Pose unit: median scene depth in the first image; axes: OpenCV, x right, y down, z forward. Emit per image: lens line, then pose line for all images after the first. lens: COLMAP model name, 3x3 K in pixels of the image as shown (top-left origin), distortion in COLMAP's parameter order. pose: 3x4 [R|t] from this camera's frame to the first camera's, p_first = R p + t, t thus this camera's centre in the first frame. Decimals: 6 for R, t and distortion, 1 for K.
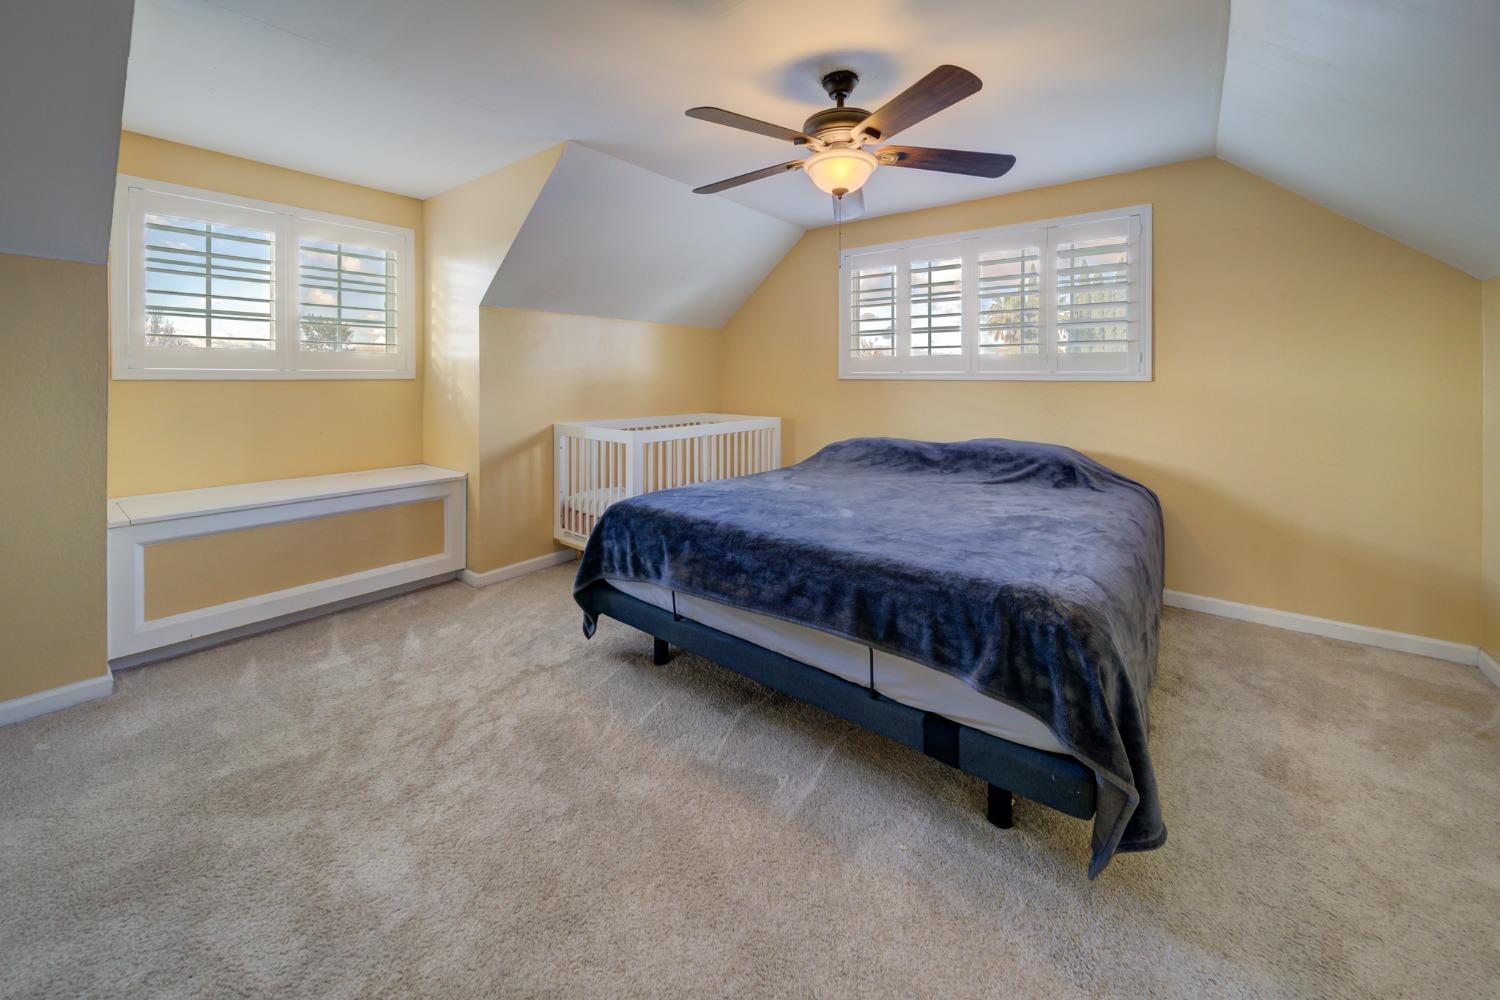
lens RADIAL K [[583.4, 0, 748.7], [0, 583.4, 452.1], [0, 0, 1]] dist [0.009921, -0.000043]
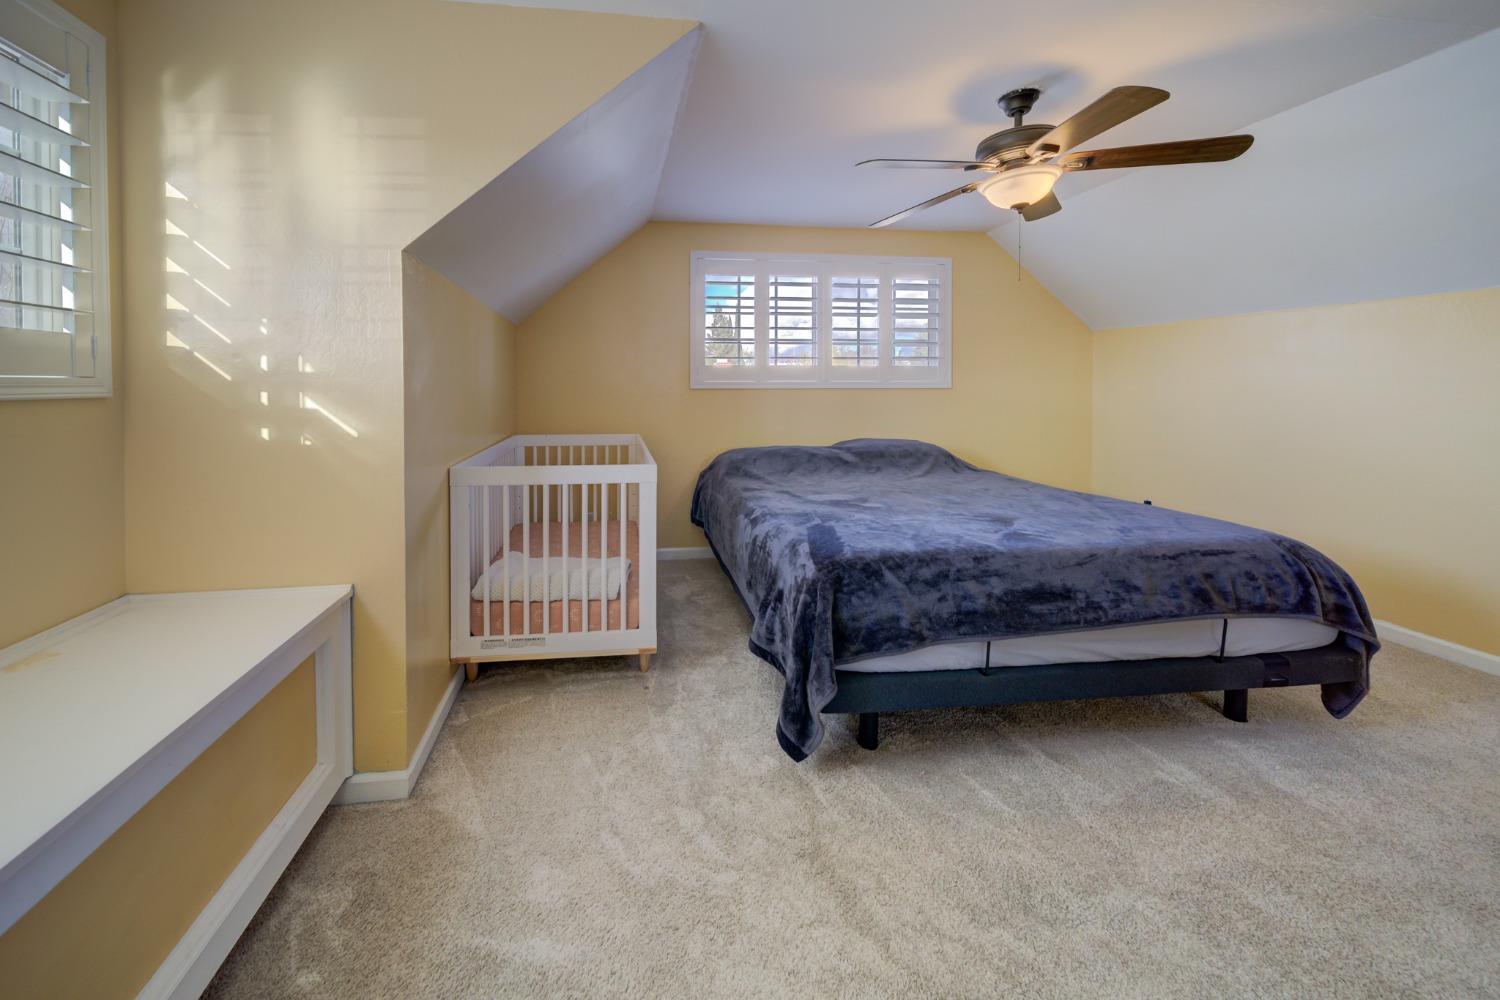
lens RADIAL K [[561.4, 0, 717.2], [0, 561.4, 453.0], [0, 0, 1]] dist [-0.000283, -0.000194]
pose [[0.697208, -0.091399, 0.711018, -0.627346], [0.100837, 0.994481, 0.028958, -0.060288], [-0.709741, 0.051507, 0.702577, 0.463221]]
